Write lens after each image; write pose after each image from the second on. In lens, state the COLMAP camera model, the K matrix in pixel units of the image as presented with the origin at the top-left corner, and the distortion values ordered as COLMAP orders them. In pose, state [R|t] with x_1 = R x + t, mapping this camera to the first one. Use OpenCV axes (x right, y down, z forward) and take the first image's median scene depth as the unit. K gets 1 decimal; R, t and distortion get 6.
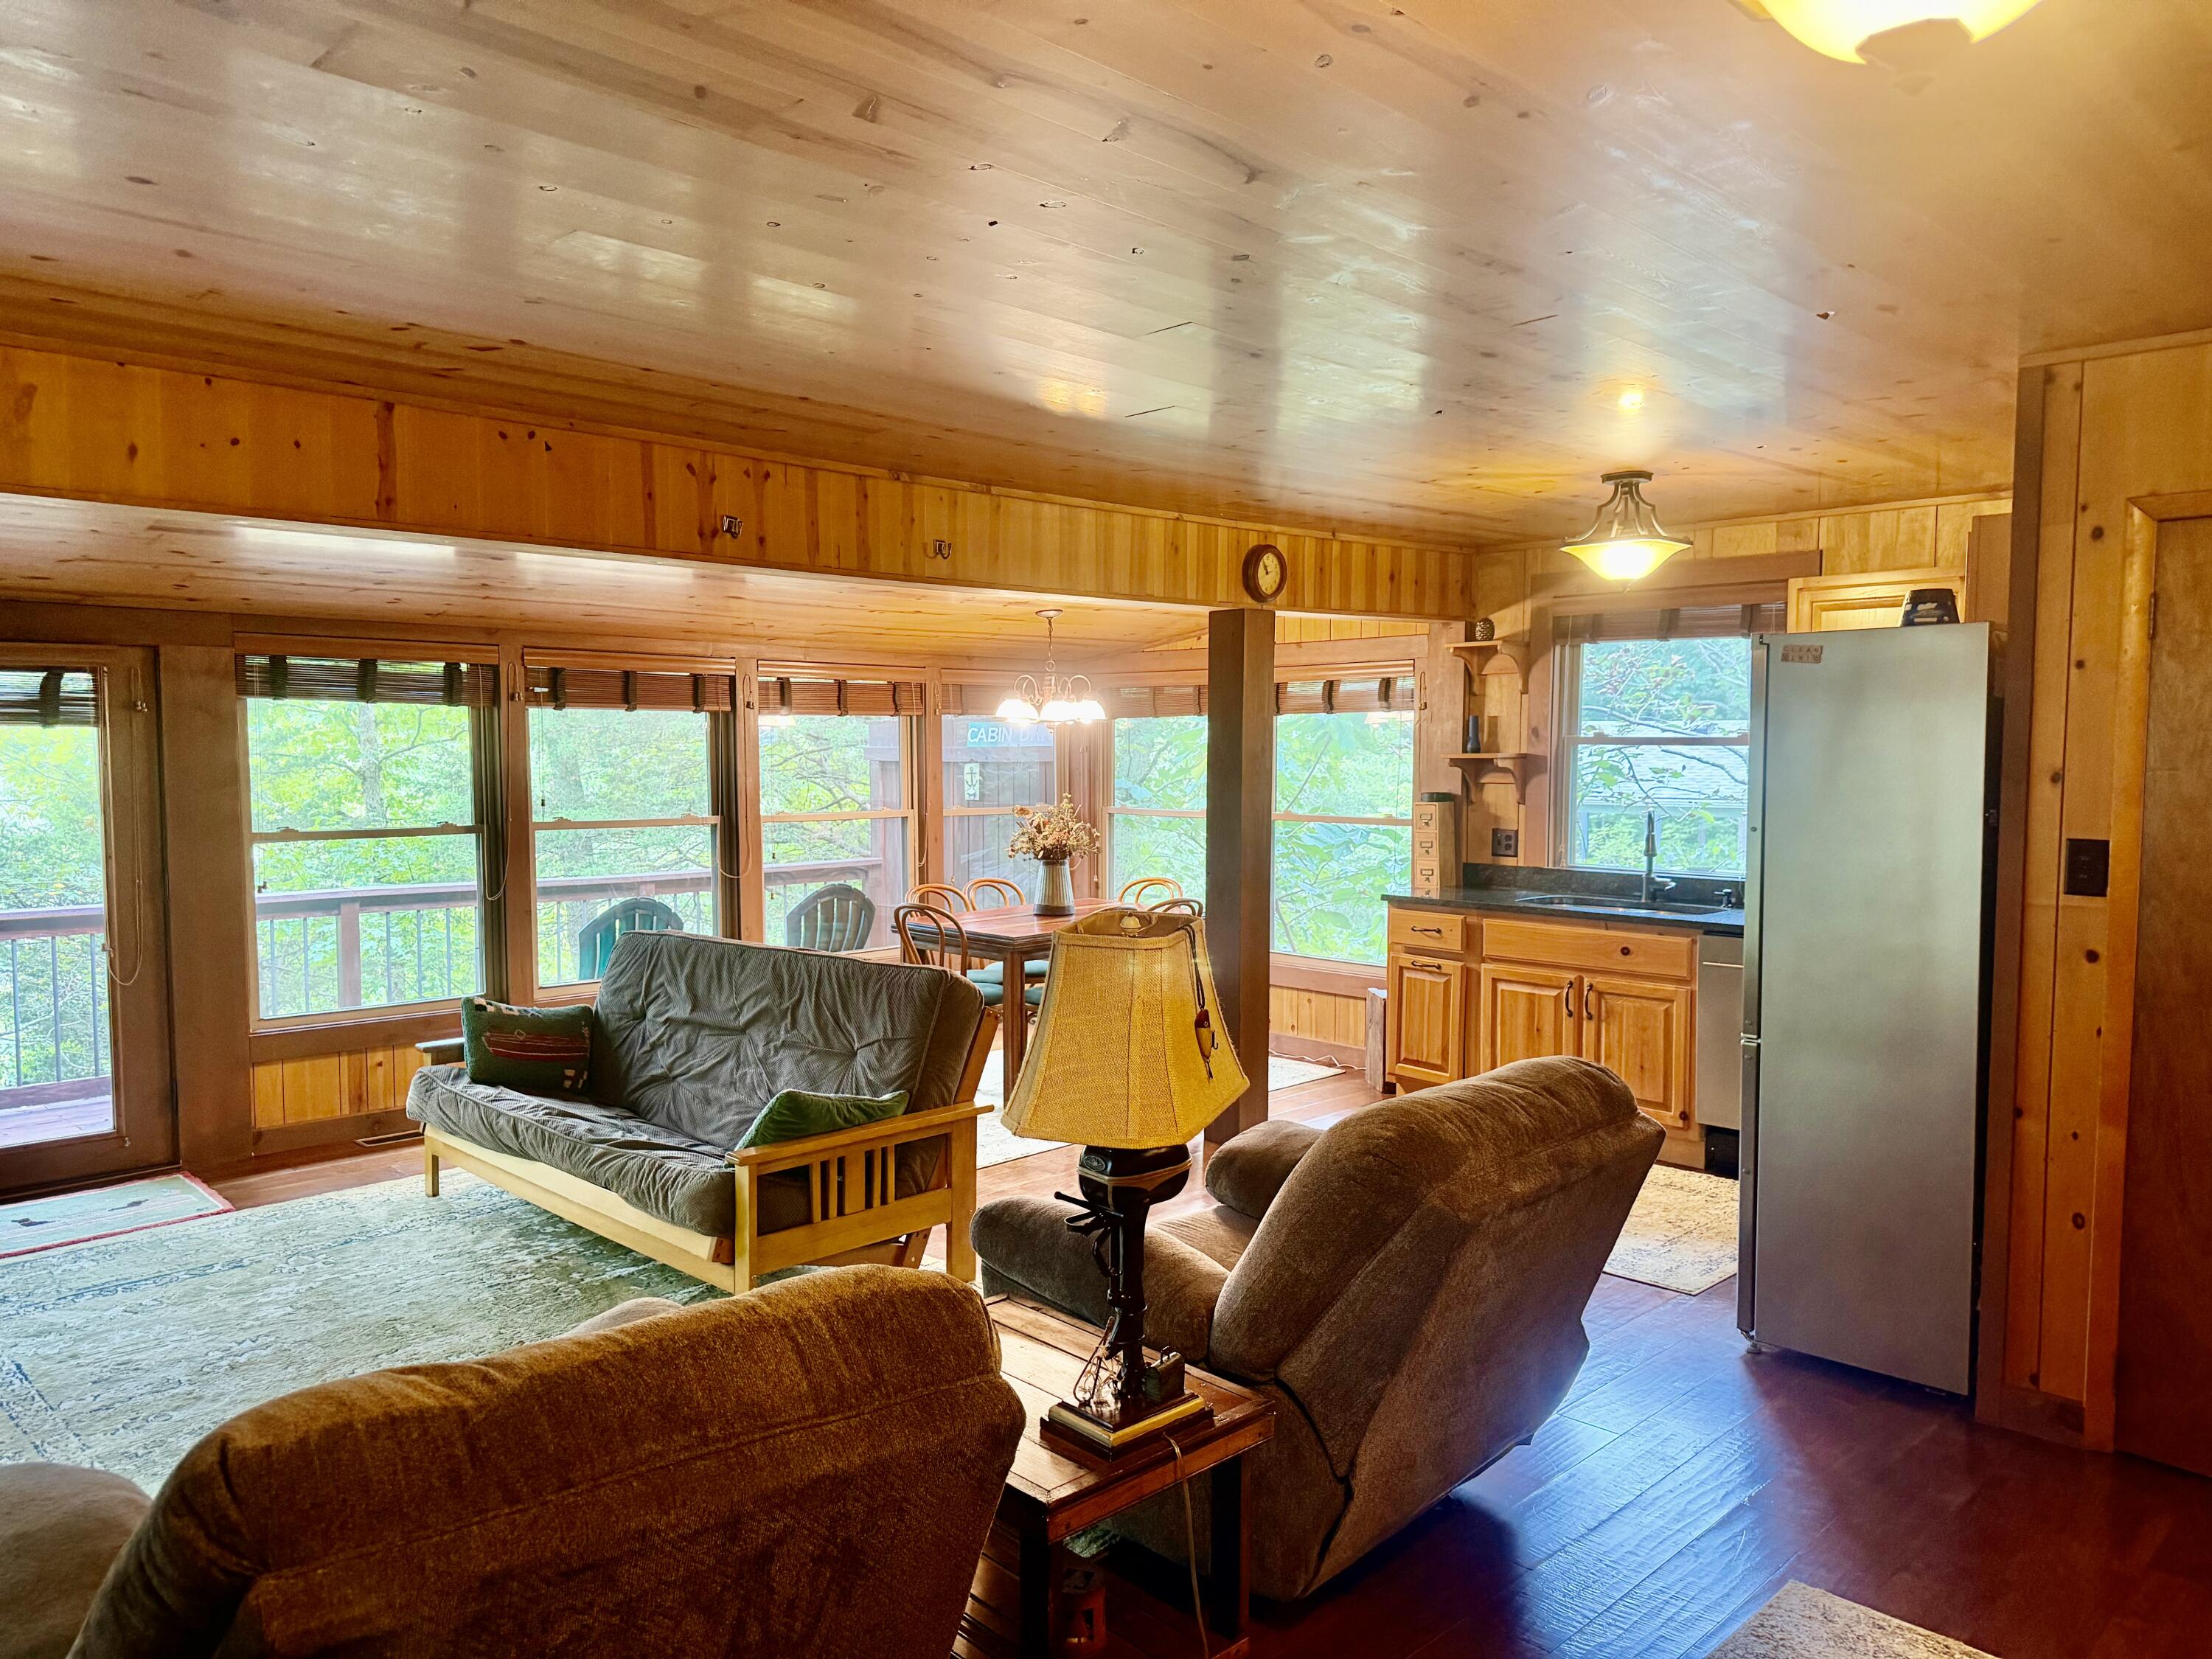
lens RADIAL K [[1543.0, 0, 1098.4], [0, 1543.0, 836.7], [0, 0, 1]] dist [0.139387, -0.240948]
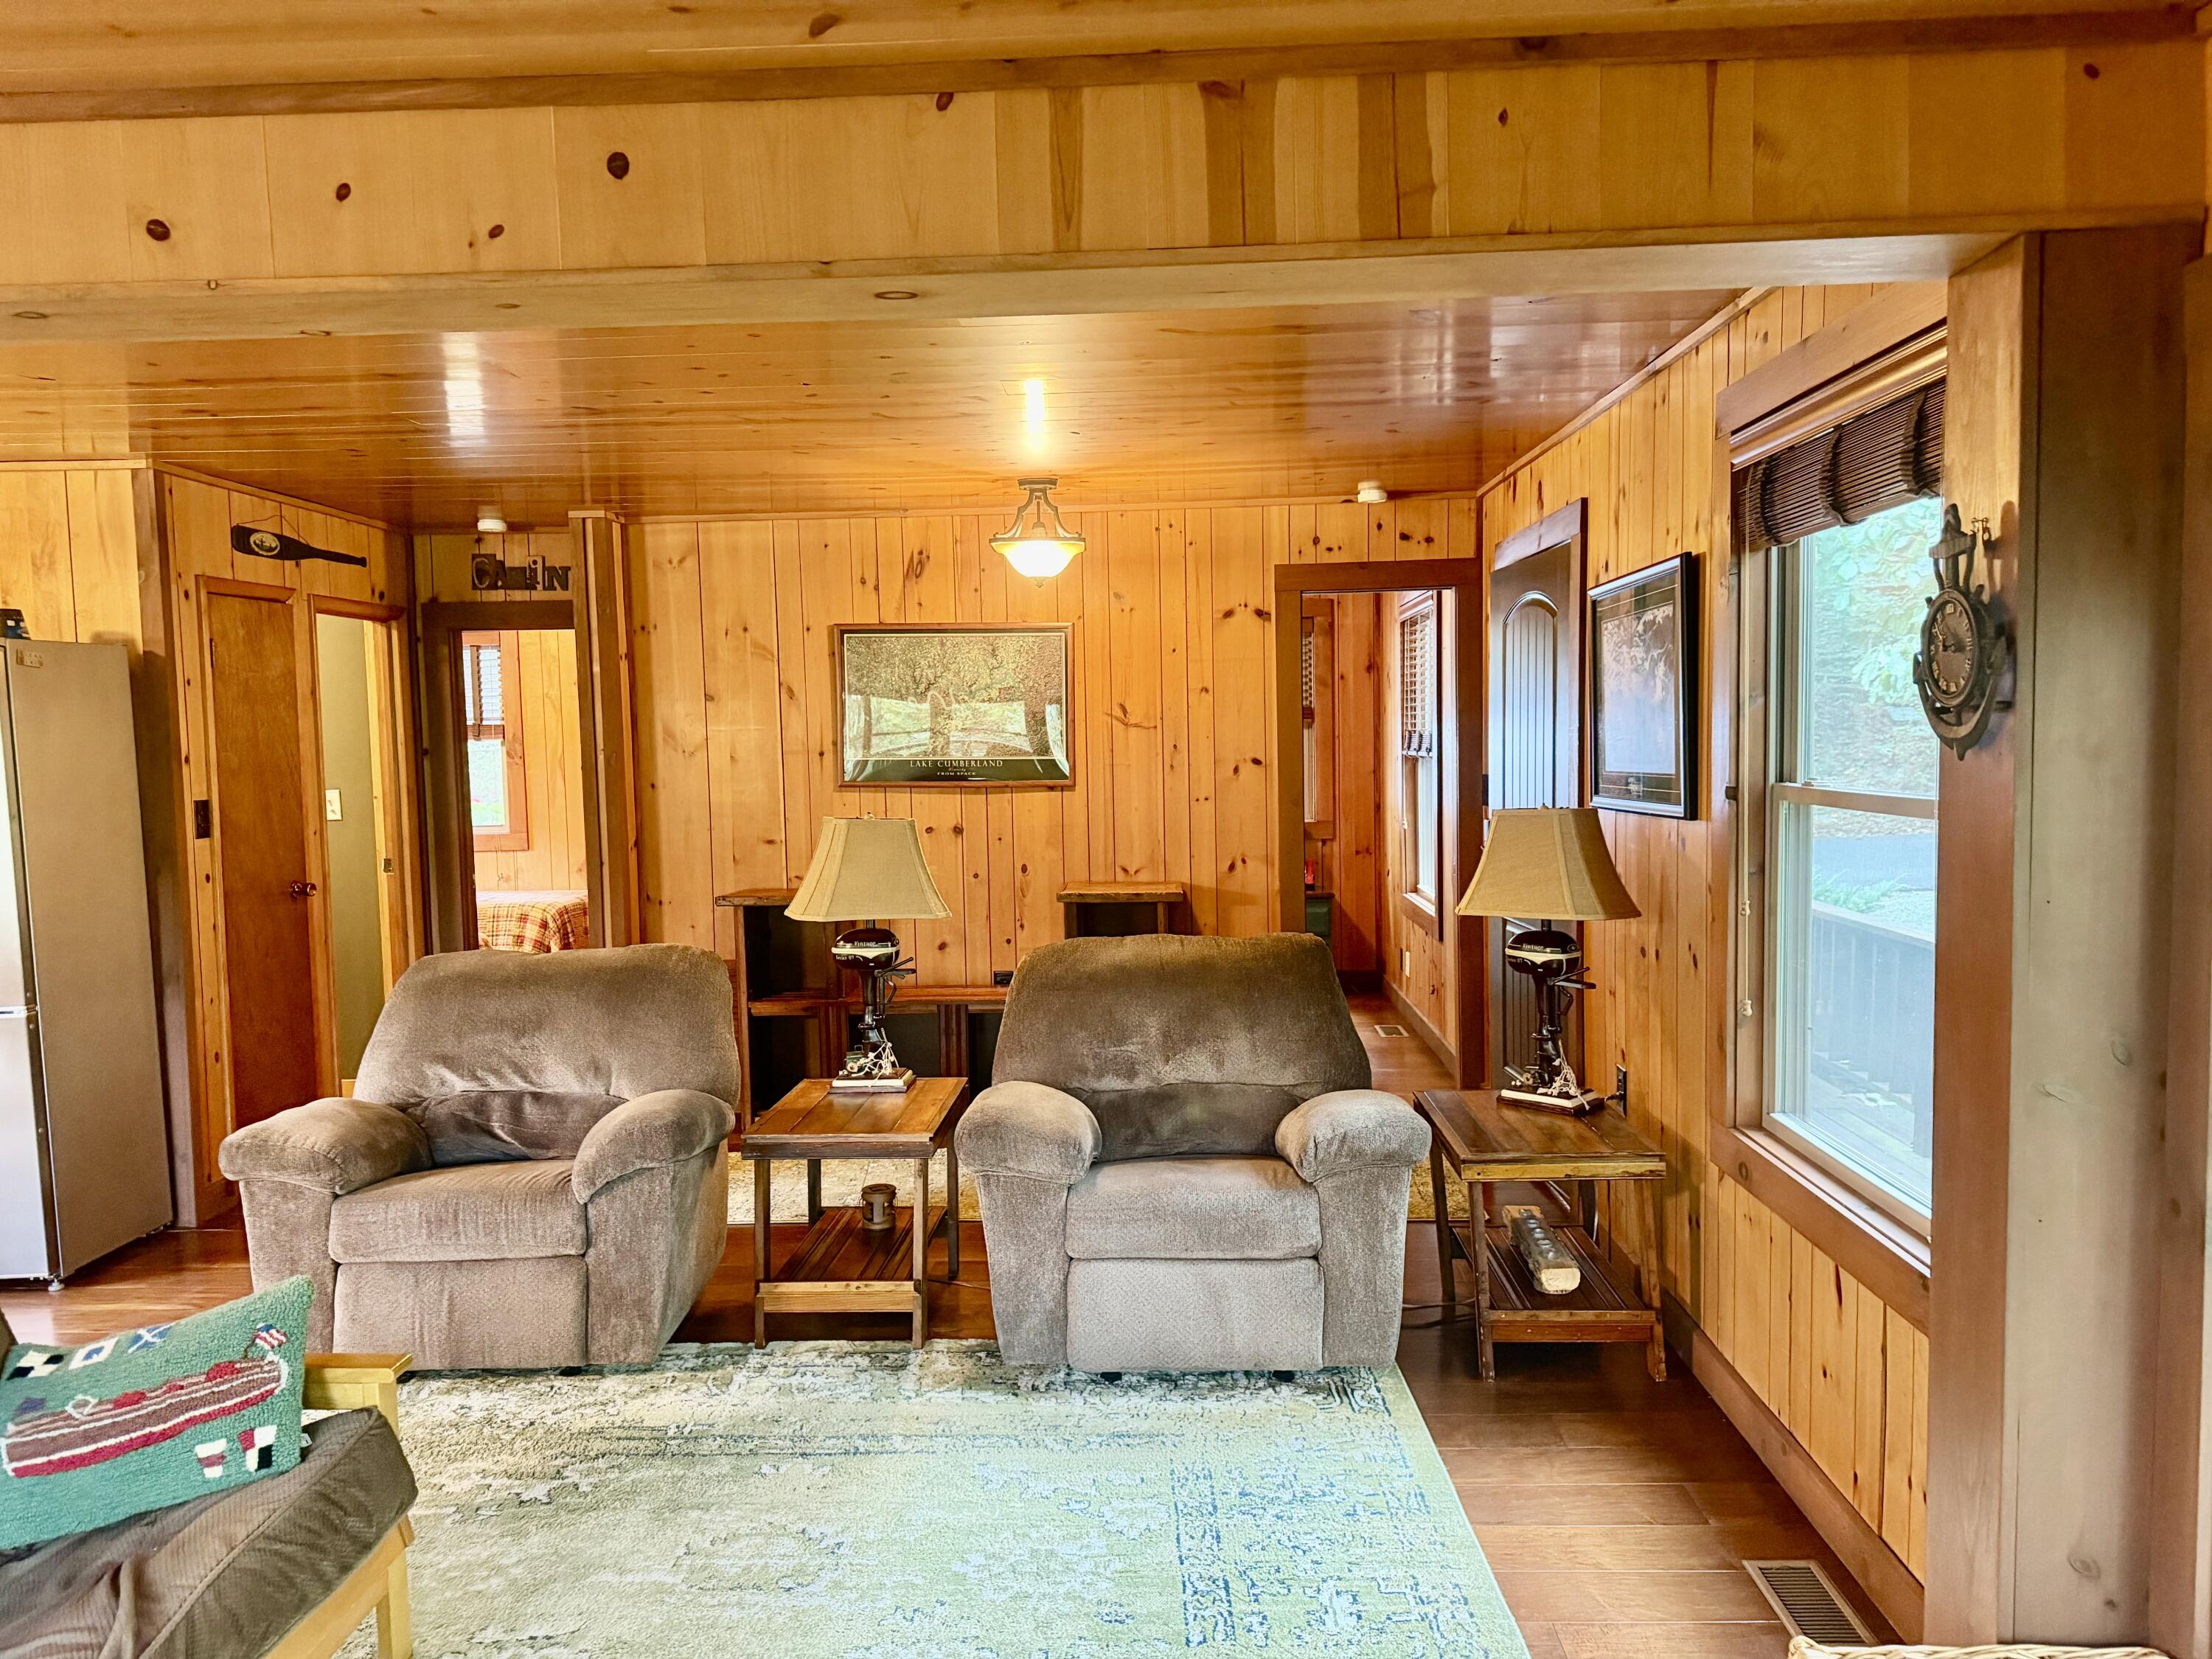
lens RADIAL K [[1566.1, 0, 1106.0], [0, 1566.1, 829.5], [0, 0, 1]] dist [0.005006, -0.013045]
pose [[-0.681947, -0.036869, 0.730471, -0.622134], [0.060045, 0.992535, 0.106152, -0.046079], [-0.728932, 0.116251, -0.674643, 0.826466]]
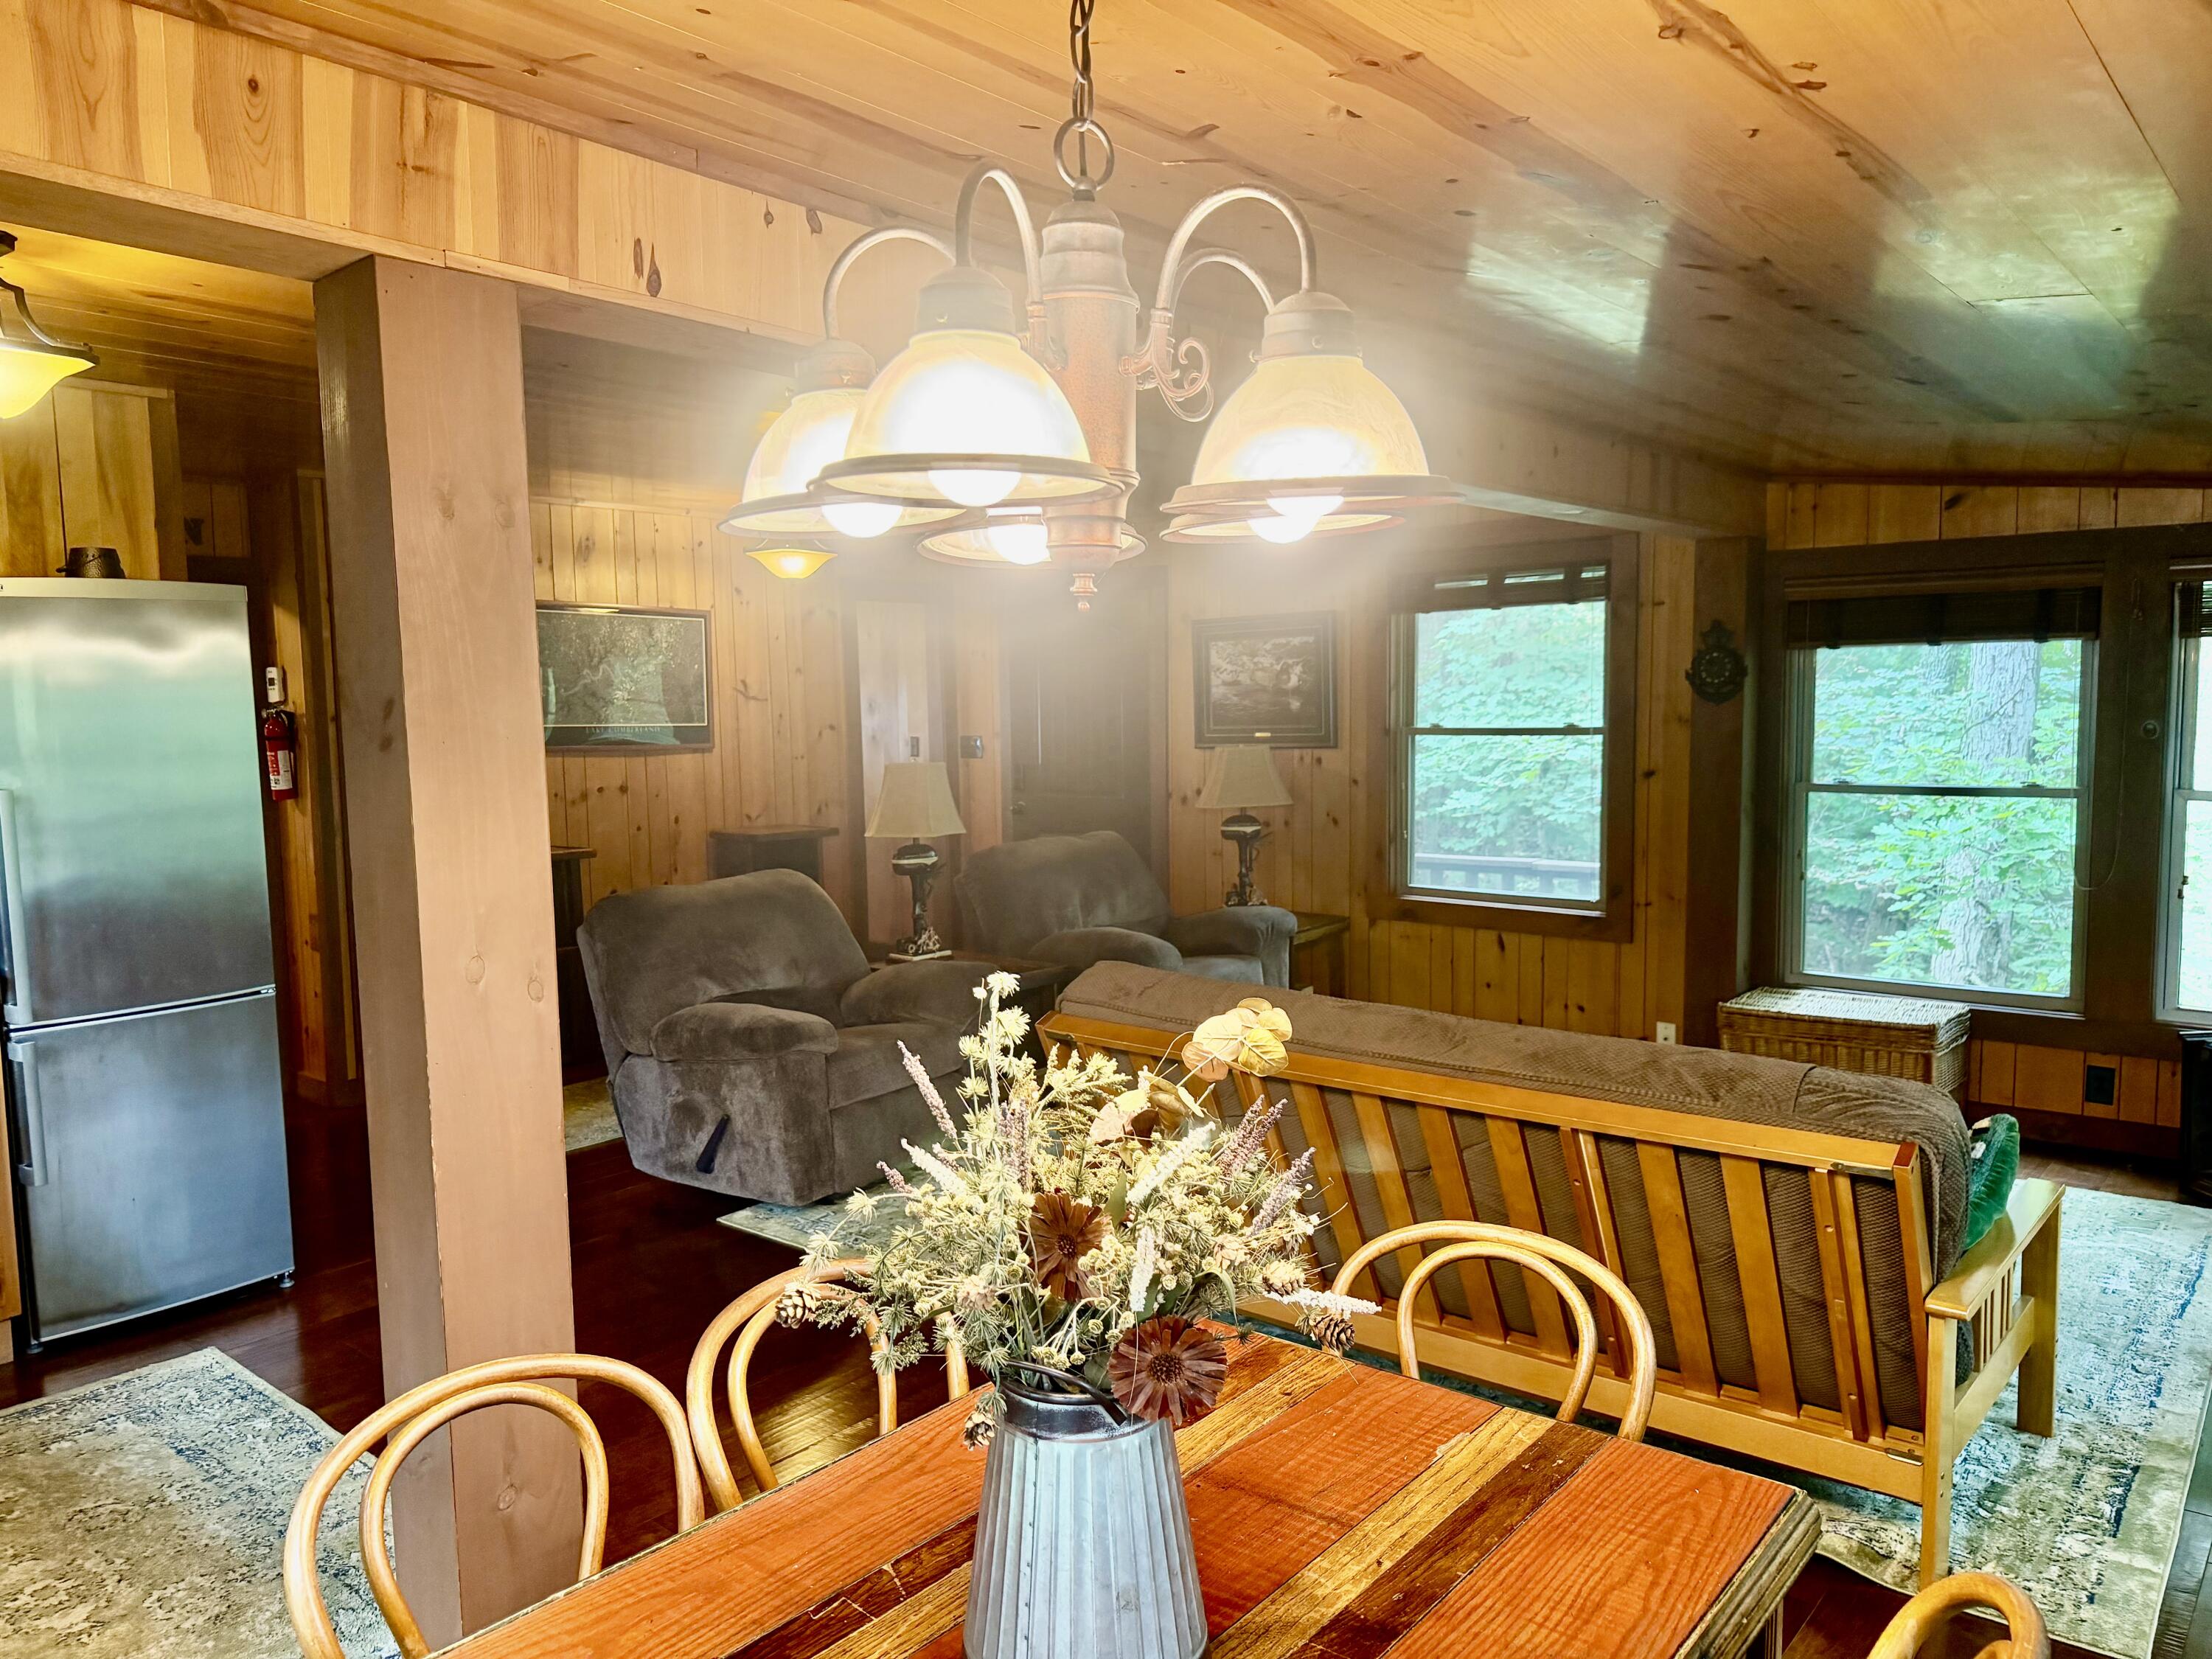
lens RADIAL K [[1555.6, 0, 1100.2], [0, 1555.6, 848.5], [0, 0, 1]] dist [0.046164, -0.059968]
pose [[-0.996830, 0.019420, -0.077153, -0.035499], [0.007012, 0.987422, 0.157949, -0.082767], [0.079250, 0.156907, -0.984429, 1.424848]]
